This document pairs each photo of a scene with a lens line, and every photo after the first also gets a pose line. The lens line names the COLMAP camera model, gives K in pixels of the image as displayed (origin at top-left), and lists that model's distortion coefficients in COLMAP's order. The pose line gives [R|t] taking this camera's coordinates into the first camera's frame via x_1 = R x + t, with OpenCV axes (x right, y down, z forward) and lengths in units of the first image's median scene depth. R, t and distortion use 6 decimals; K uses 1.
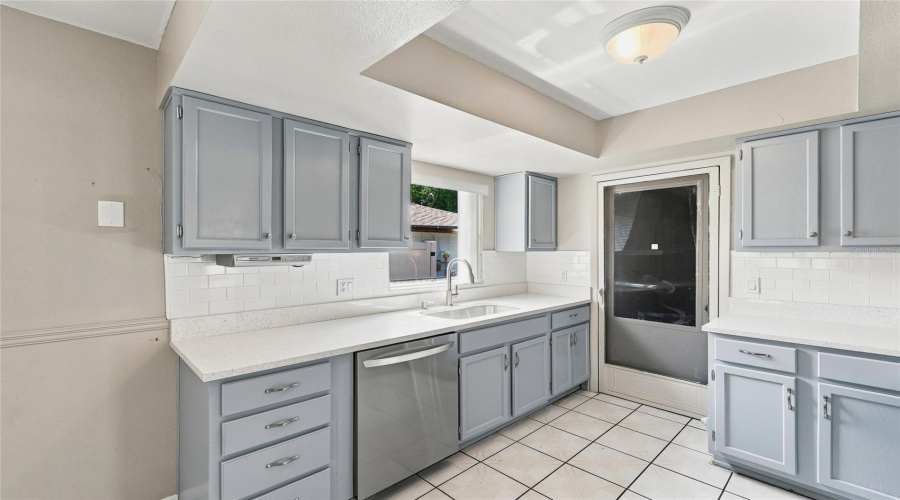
lens RADIAL K [[381.6, 0, 451.9], [0, 381.6, 250.3], [0, 0, 1]] dist [-0.000628, -0.000855]
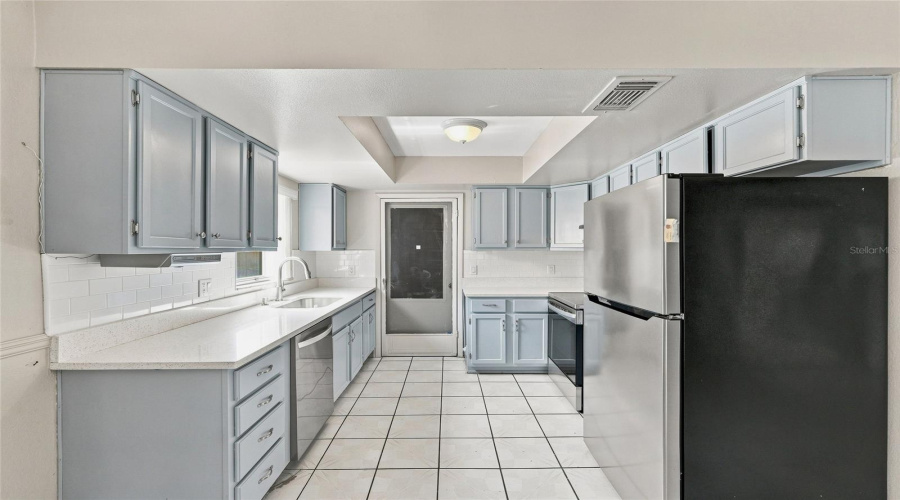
lens RADIAL K [[381.6, 0, 452.4], [0, 381.6, 251.8], [0, 0, 1]] dist [-0.000628, -0.000855]
pose [[0.684126, -0.003545, 0.729355, -0.551872], [0.000008, 0.999988, 0.004853, 0.001019], [-0.729364, -0.003314, 0.684118, -0.115486]]
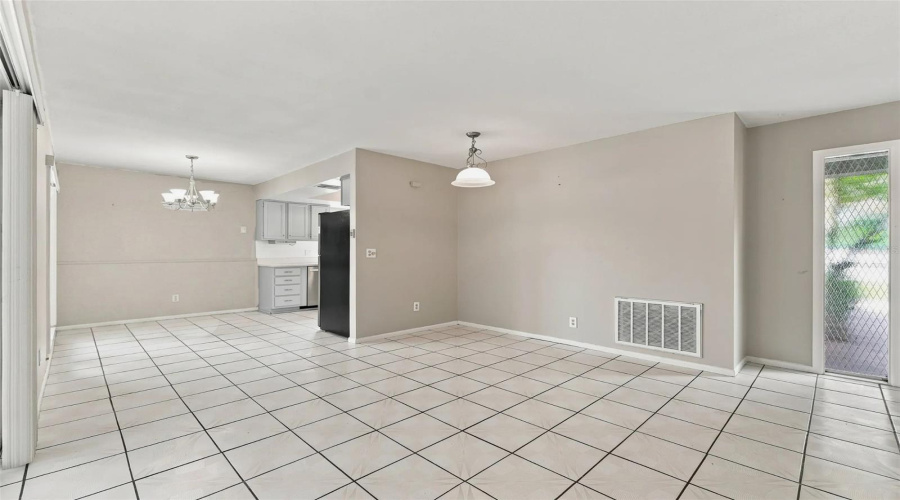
lens RADIAL K [[381.6, 0, 452.4], [0, 381.6, 248.6], [0, 0, 1]] dist [-0.000628, -0.000855]
pose [[0.999870, -0.001073, 0.016071, 0.793928], [0.001075, 0.999999, -0.000128, 0.067369], [-0.016070, 0.000145, 0.999871, -1.982329]]
